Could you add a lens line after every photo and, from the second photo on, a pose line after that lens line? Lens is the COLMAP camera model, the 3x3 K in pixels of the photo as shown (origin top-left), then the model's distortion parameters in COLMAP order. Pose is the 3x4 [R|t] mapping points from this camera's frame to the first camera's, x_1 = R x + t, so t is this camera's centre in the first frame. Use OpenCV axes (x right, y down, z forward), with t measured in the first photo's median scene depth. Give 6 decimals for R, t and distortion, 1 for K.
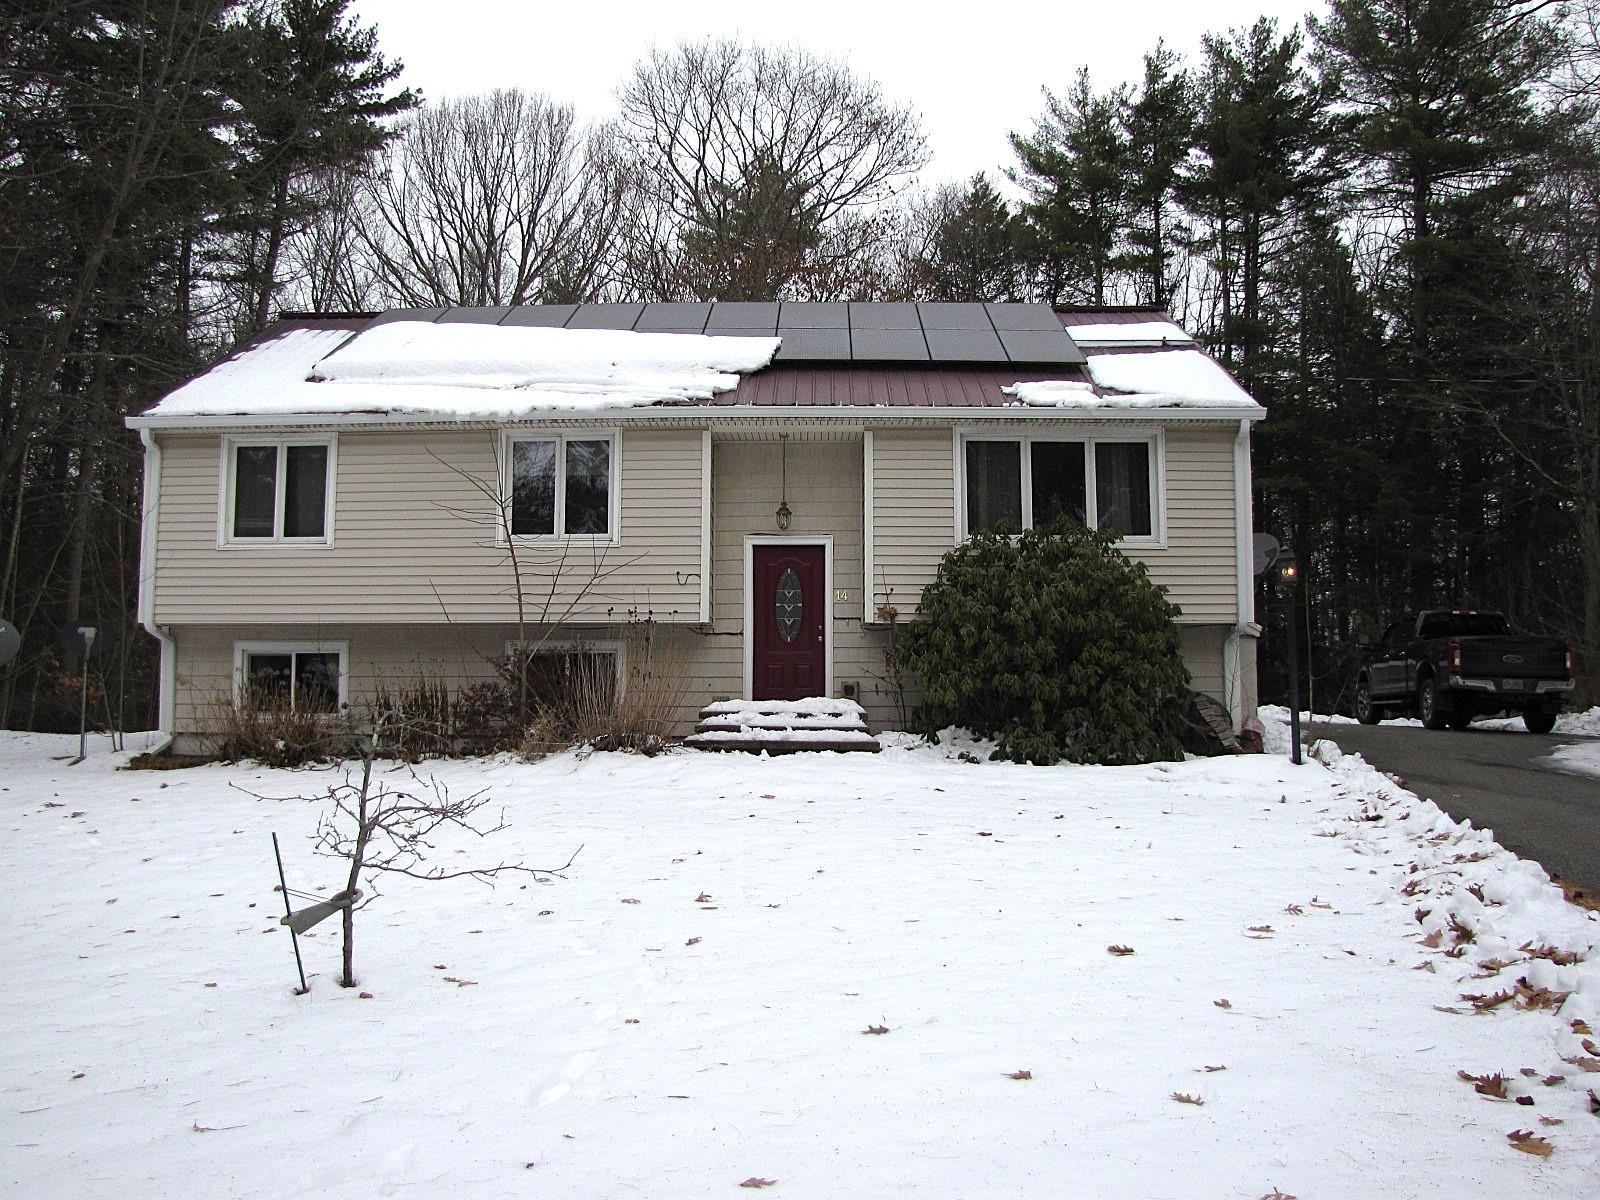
lens RADIAL K [[1333.3, 0, 800.0], [0, 1333.3, 600.0], [0, 0, 1]] dist [-0.152808, 0.109359]
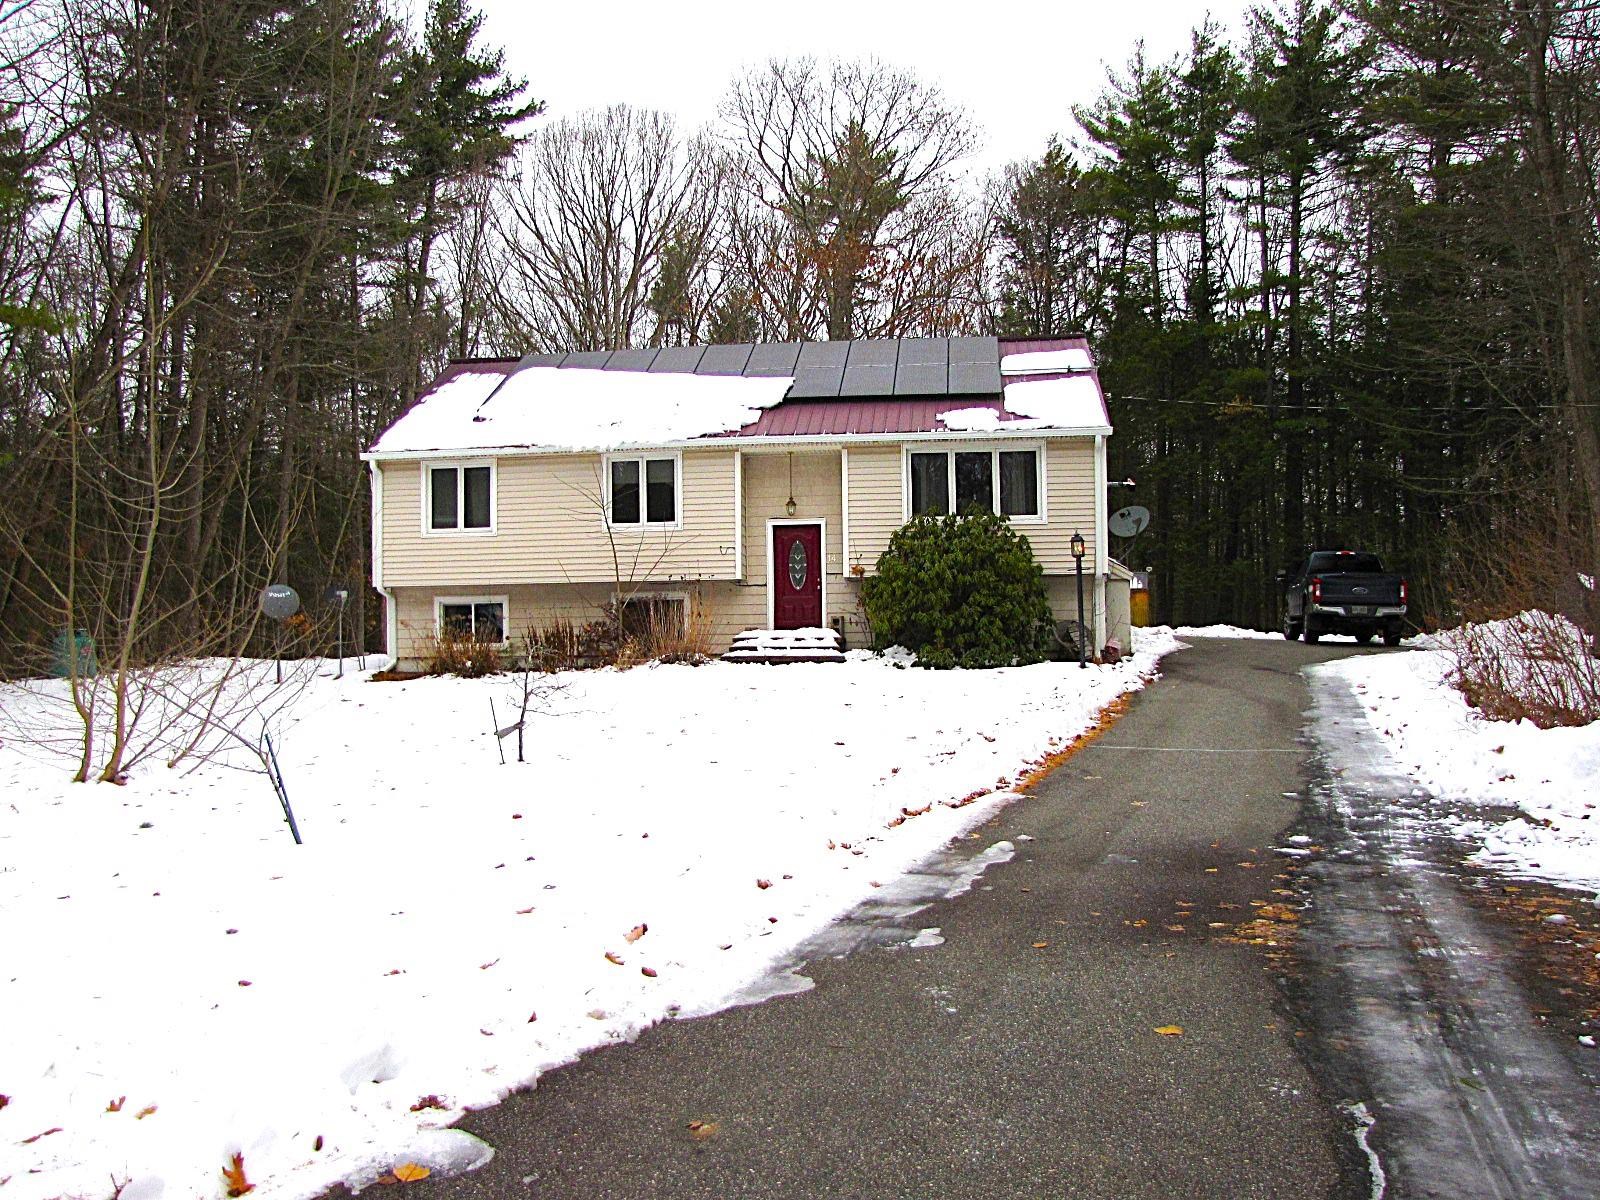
lens RADIAL K [[1333.3, 0, 800.0], [0, 1333.3, 600.0], [0, 0, 1]] dist [-0.152808, 0.109359]
pose [[0.994248, -0.016228, -0.105868, 0.155699], [0.022751, 0.997897, 0.060703, -0.049110], [0.104660, -0.062762, 0.992526, -0.493497]]
